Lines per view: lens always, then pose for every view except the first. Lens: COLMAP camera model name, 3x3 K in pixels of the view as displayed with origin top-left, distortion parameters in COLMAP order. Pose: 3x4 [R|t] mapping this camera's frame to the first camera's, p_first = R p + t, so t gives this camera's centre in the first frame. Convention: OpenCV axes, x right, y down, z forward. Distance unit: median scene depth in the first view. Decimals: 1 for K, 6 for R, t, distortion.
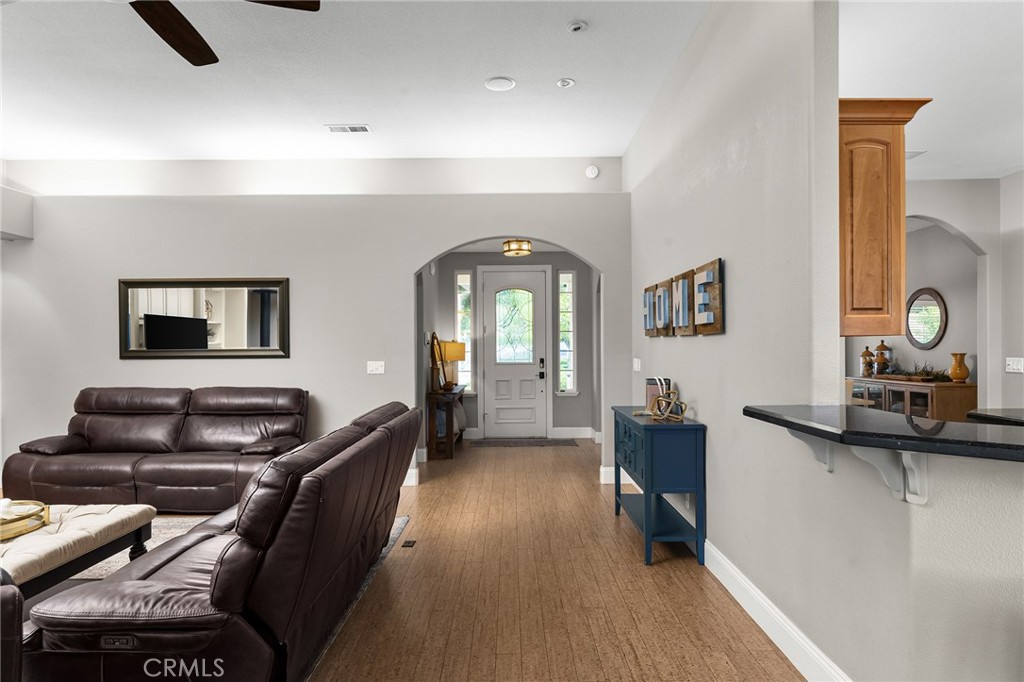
lens RADIAL K [[608.7, 0, 509.0], [0, 608.7, 350.4], [0, 0, 1]] dist [0.002056, 0.000816]
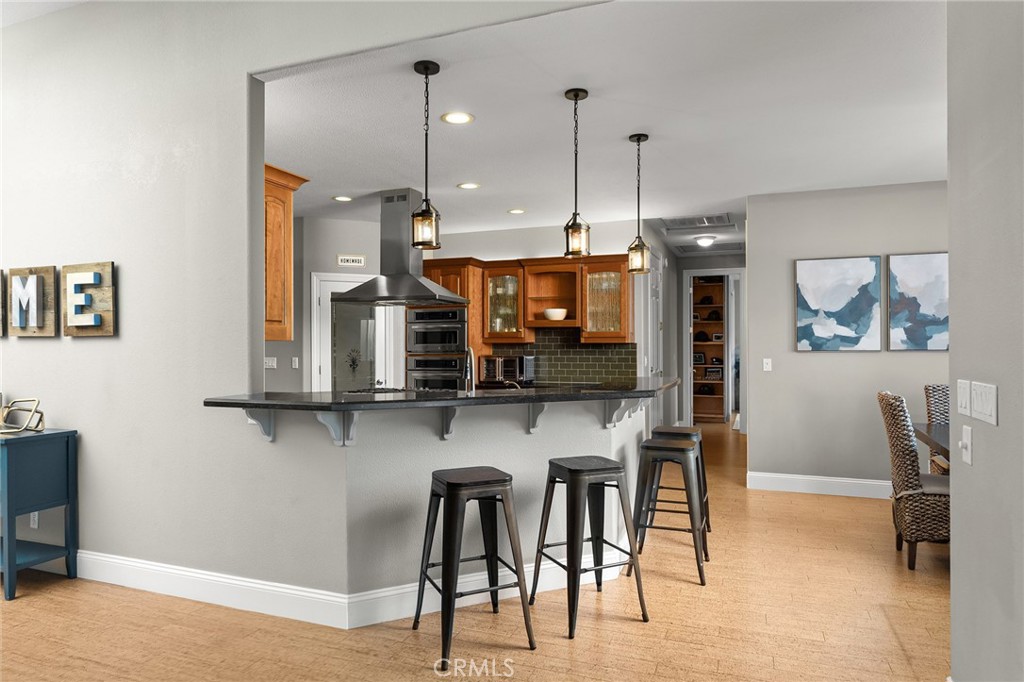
lens RADIAL K [[635.5, 0, 511.3], [0, 635.5, 351.9], [0, 0, 1]] dist [-0.002472, -0.000646]
pose [[0.367531, -0.004025, 0.930003, -0.424785], [0.009284, 0.999957, 0.000659, 0.003853], [-0.929965, 0.008392, 0.367553, -0.006367]]
